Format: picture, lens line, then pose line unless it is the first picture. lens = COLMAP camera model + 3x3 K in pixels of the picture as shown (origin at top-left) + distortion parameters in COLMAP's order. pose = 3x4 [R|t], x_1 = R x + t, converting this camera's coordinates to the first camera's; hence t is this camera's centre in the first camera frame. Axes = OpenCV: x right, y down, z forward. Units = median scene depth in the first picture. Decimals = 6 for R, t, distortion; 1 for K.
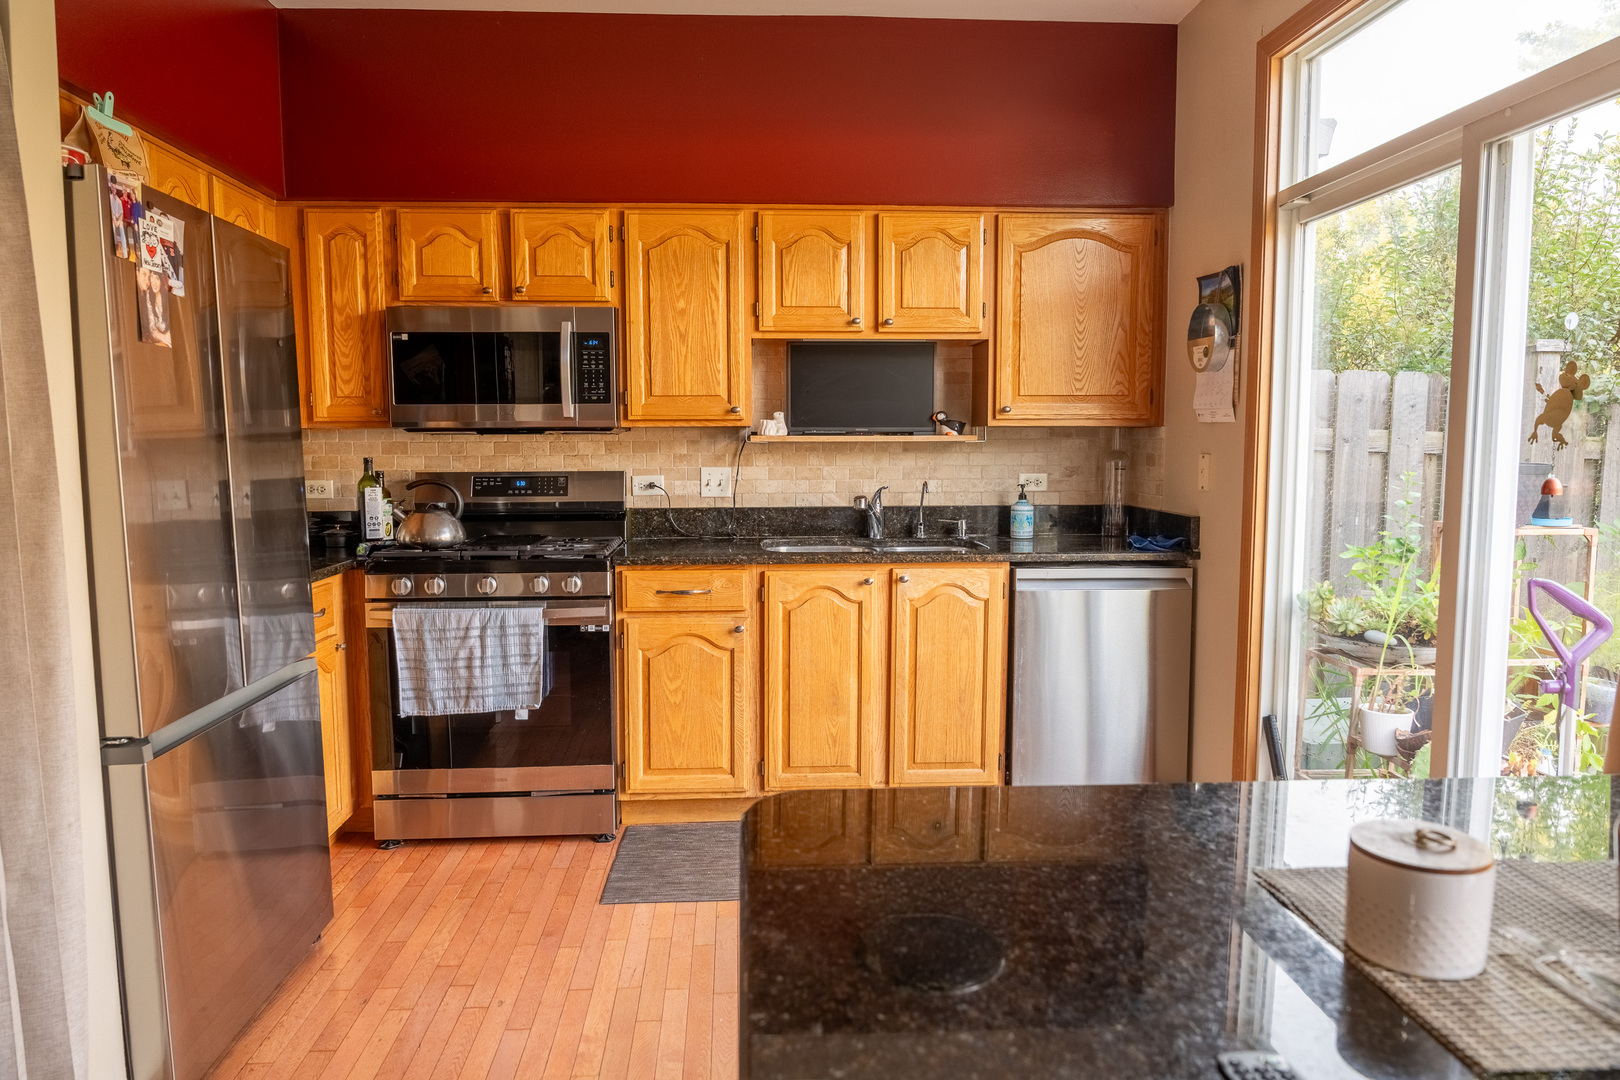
lens RADIAL K [[1074.8, 0, 809.3], [0, 1074.8, 543.2], [0, 0, 1]] dist [-0.001436, -0.004639]
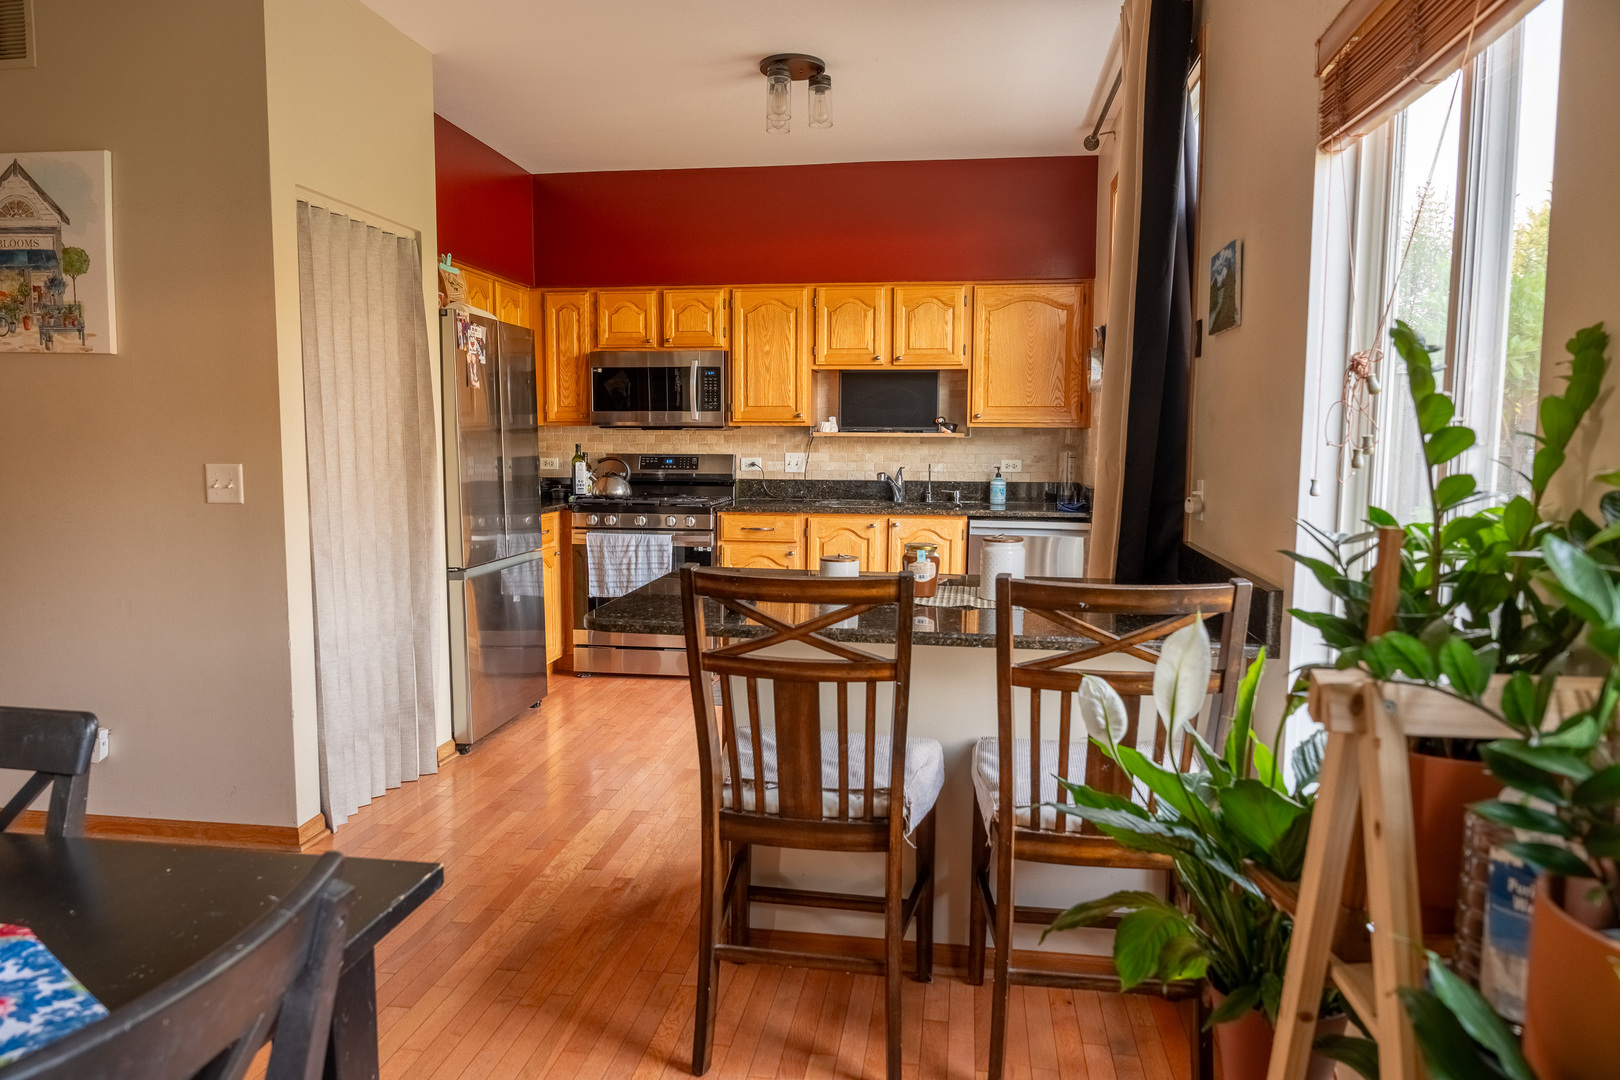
lens RADIAL K [[1074.8, 0, 809.2], [0, 1074.8, 542.7], [0, 0, 1]] dist [-0.001436, -0.004639]
pose [[0.978929, 0.028379, -0.202220, 0.270135], [-0.027832, 0.999597, 0.005548, 0.052094], [0.202296, 0.000198, 0.979324, -0.531275]]
